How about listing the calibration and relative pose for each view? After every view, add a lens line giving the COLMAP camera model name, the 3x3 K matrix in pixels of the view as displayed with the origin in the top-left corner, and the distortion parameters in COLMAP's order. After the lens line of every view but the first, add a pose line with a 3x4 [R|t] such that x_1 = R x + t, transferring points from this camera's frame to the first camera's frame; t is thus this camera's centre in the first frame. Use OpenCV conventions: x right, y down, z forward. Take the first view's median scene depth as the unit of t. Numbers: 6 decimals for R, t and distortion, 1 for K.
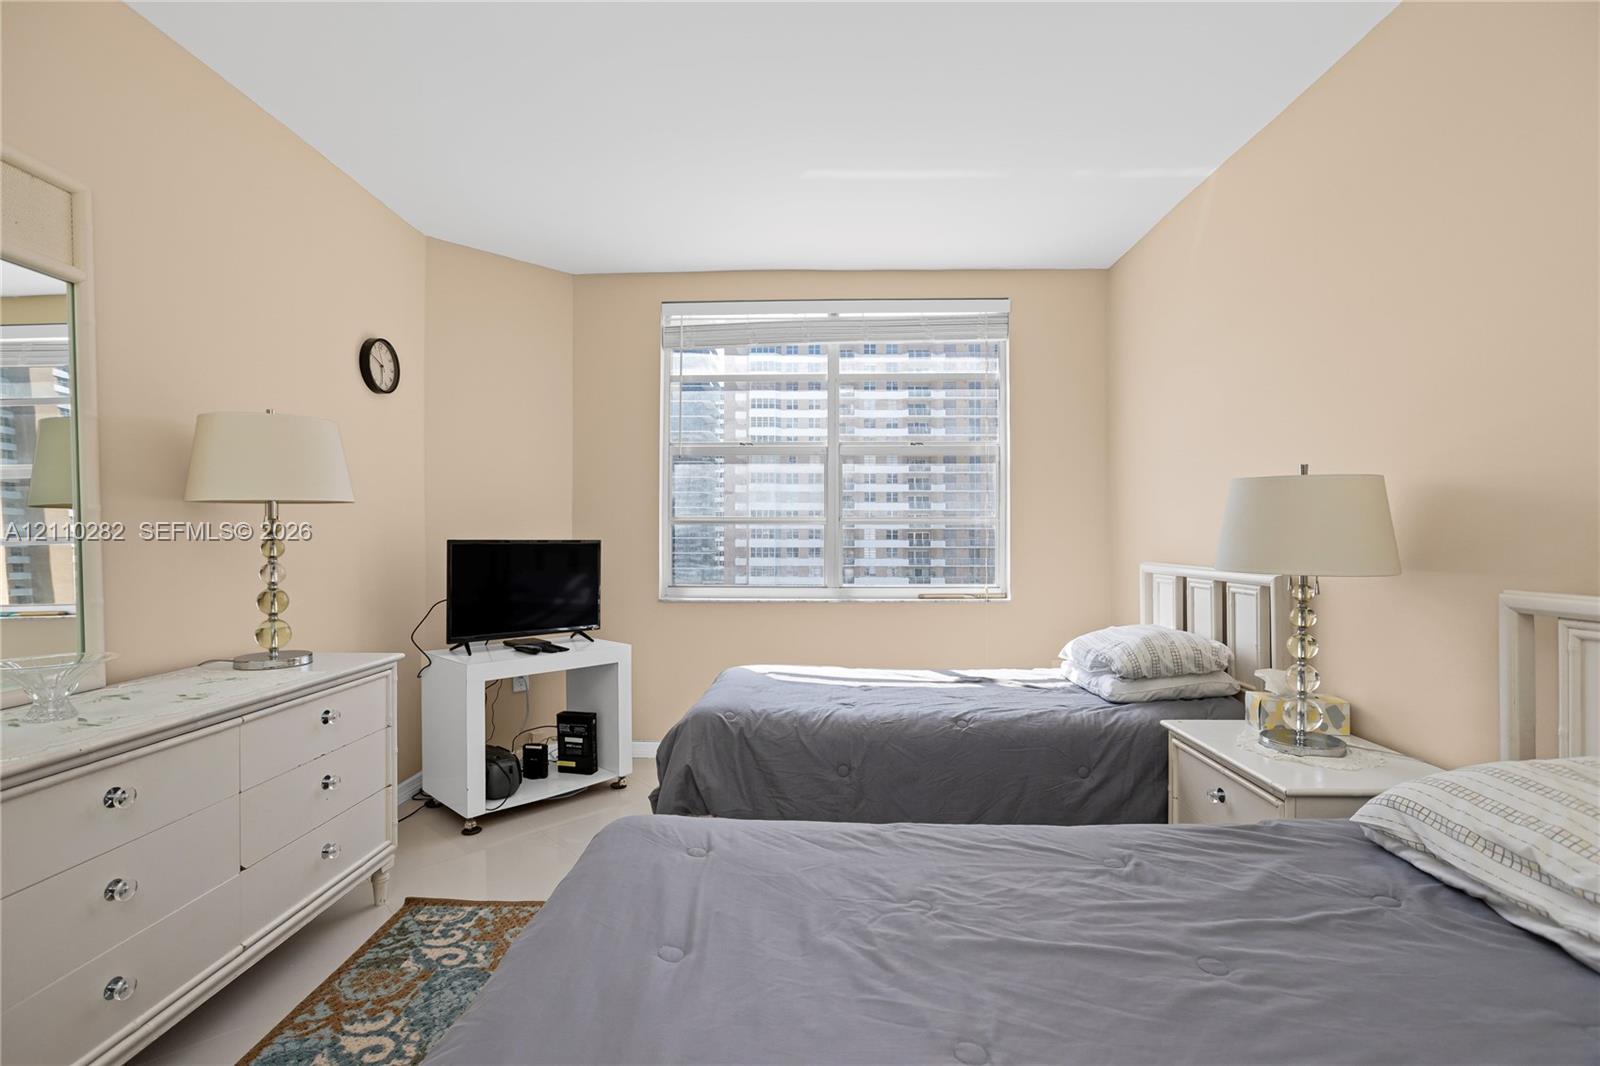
lens RADIAL K [[726.9, 0, 789.5], [0, 726.9, 540.3], [0, 0, 1]] dist [-0.043106, 0.022926]
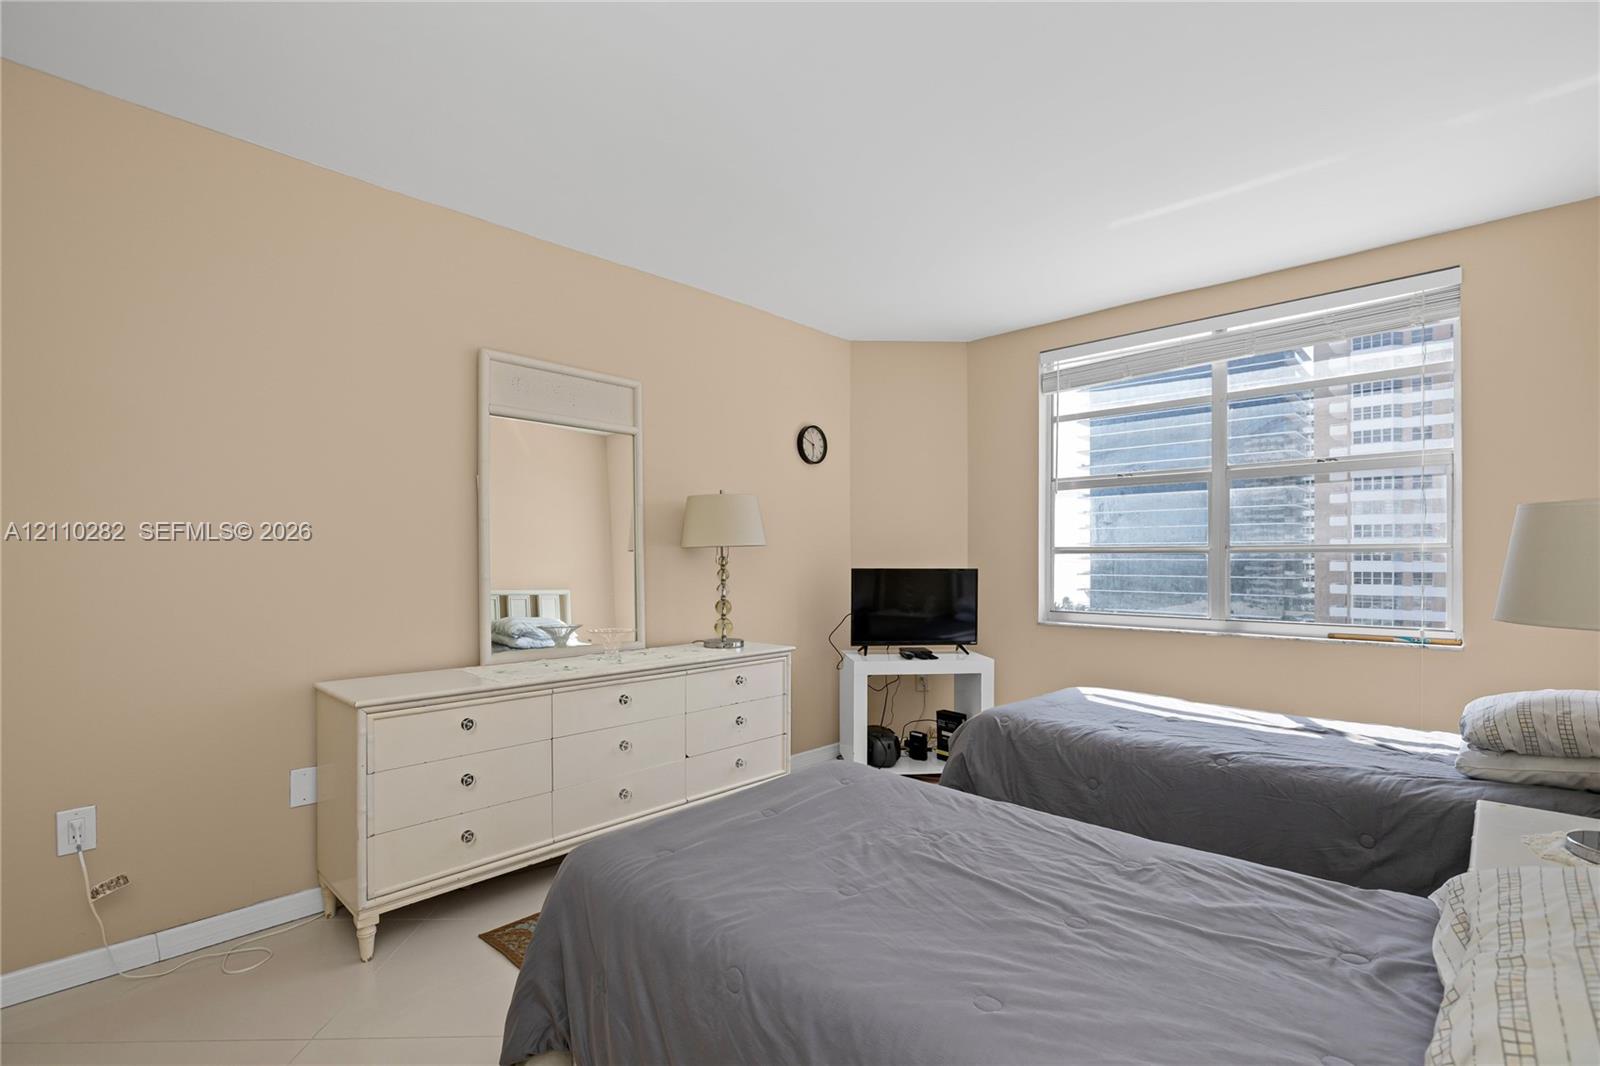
lens RADIAL K [[747.7, 0, 792.5], [0, 747.7, 558.0], [0, 0, 1]] dist [-0.043146, 0.021785]
pose [[0.737000, -0.001085, -0.675892, 0.408312], [-0.001709, 0.999993, -0.003469, -0.015796], [0.675890, 0.003712, 0.736993, -0.111979]]
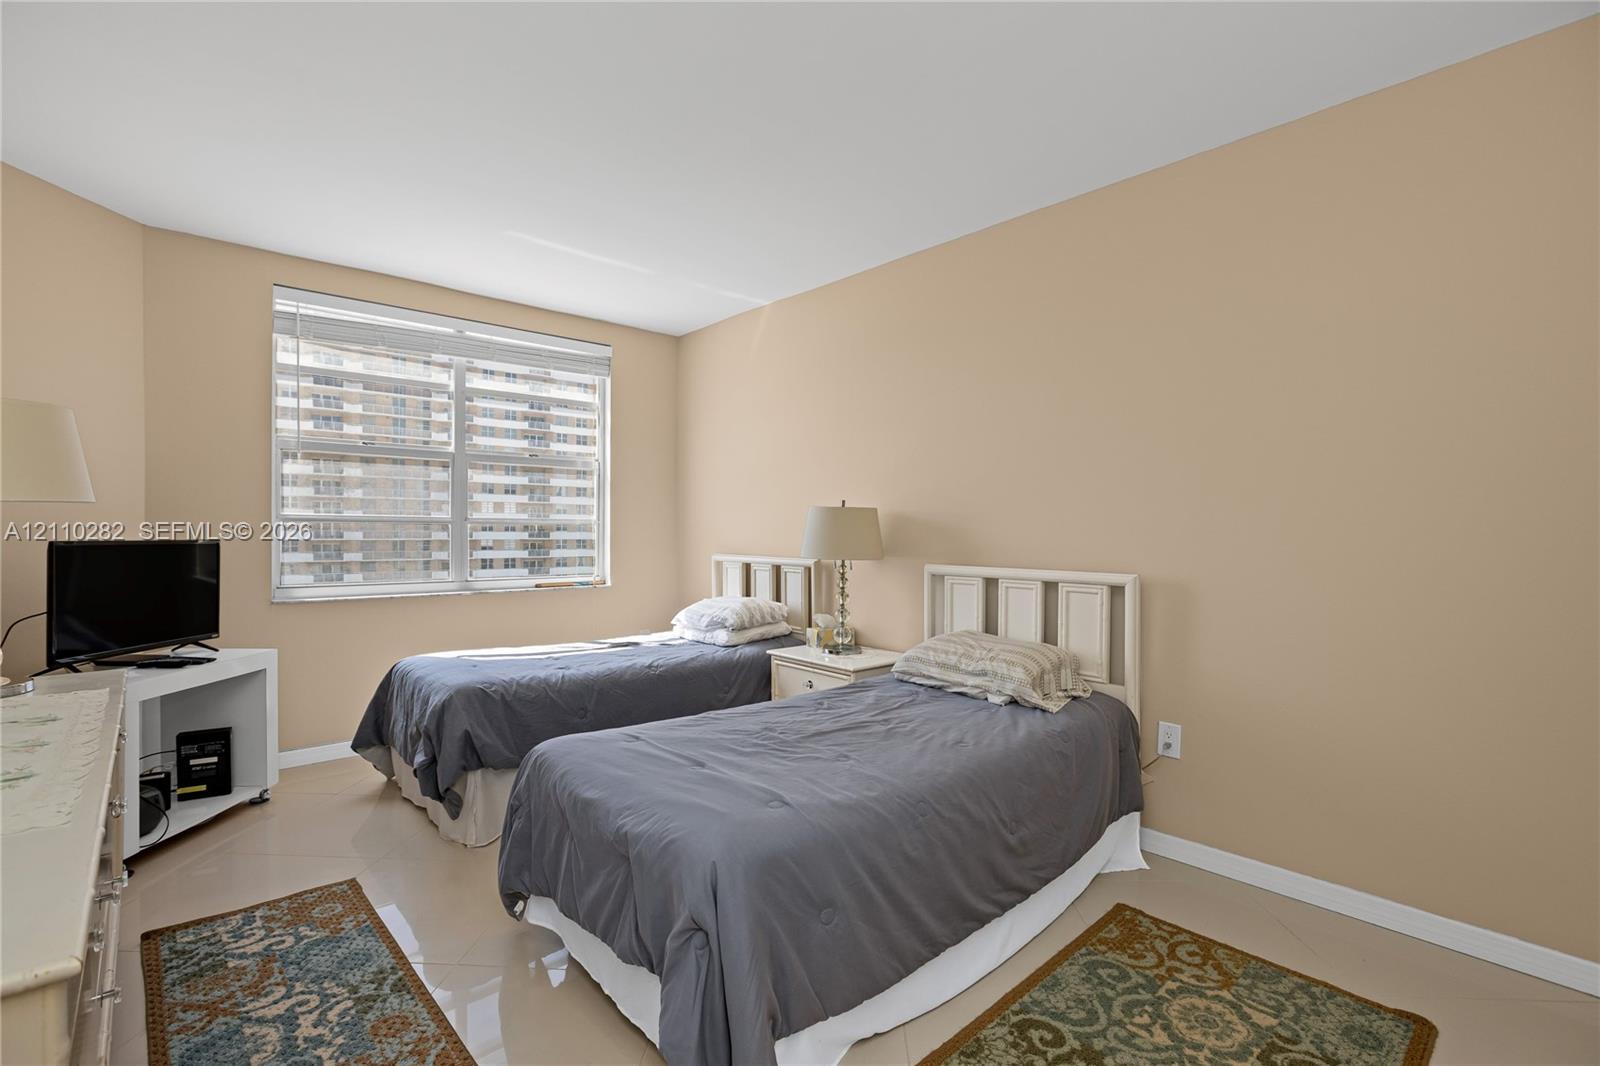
lens RADIAL K [[747.7, 0, 792.5], [0, 747.7, 558.0], [0, 0, 1]] dist [-0.043146, 0.021785]
pose [[0.719747, -0.021610, 0.693900, -0.494167], [-0.003672, 0.999383, 0.034933, -0.016610], [-0.694227, -0.027691, 0.719223, -0.209804]]
